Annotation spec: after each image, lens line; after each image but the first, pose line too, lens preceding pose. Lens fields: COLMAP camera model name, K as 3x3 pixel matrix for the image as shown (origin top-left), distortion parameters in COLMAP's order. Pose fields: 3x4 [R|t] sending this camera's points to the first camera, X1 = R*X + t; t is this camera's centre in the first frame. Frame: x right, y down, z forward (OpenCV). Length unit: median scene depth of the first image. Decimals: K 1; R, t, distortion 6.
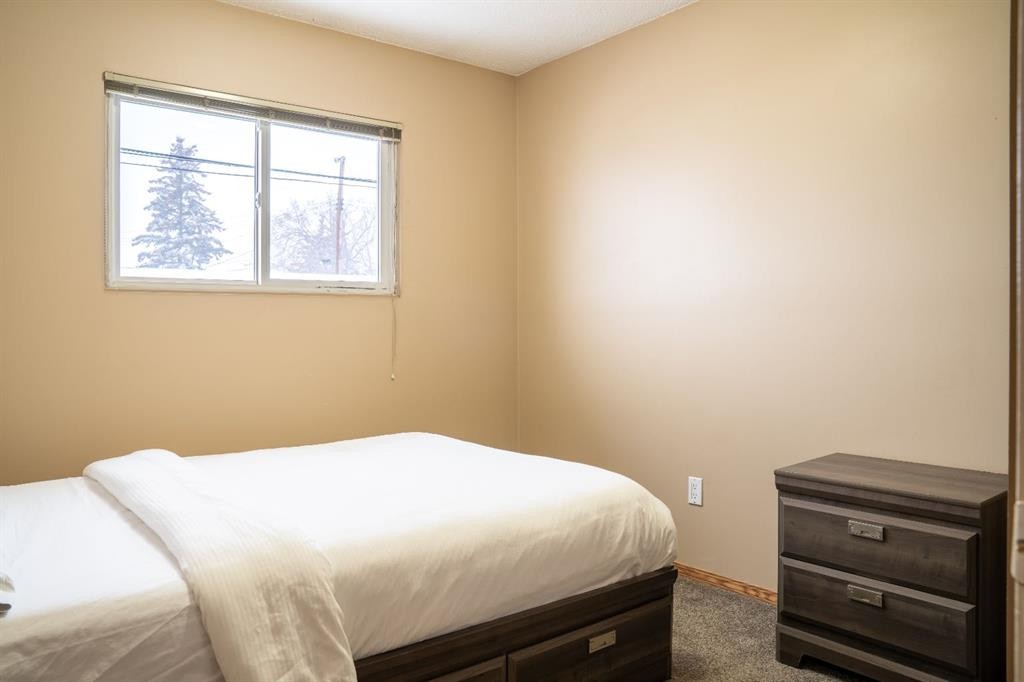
lens RADIAL K [[817.7, 0, 513.0], [0, 817.7, 320.1], [0, 0, 1]] dist [-0.046095, 0.005306]
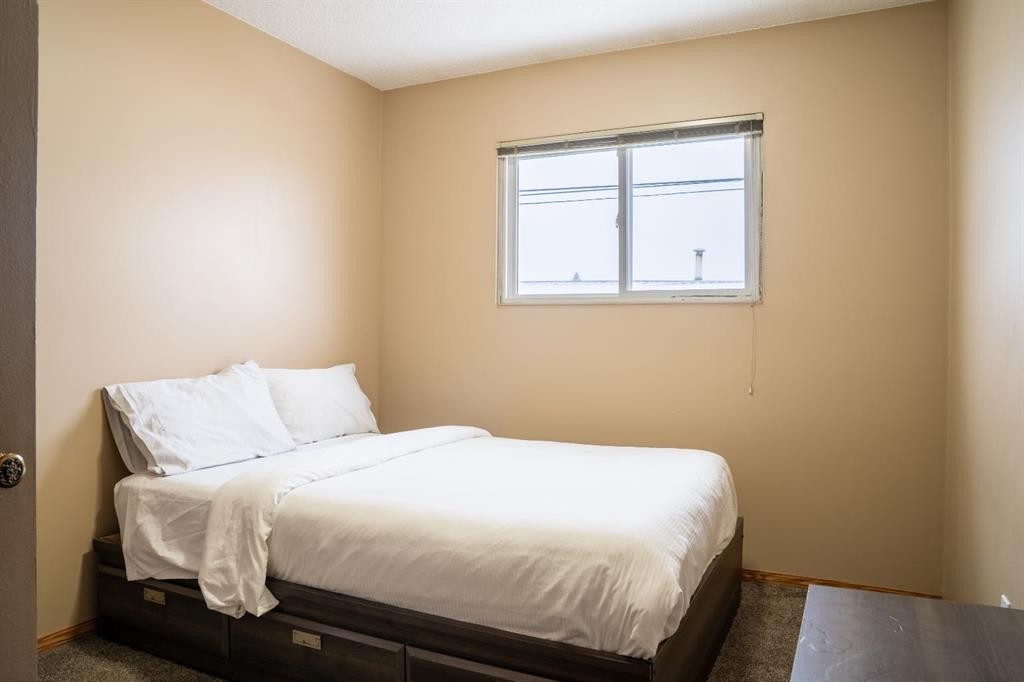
lens RADIAL K [[745.2, 0, 509.7], [0, 745.2, 345.5], [0, 0, 1]] dist [-0.104346, 0.088254]
pose [[0.382730, 0.022923, -0.923576, 0.798983], [-0.009640, 0.999737, 0.020819, 0.005195], [0.923810, 0.000935, 0.382850, 0.671893]]
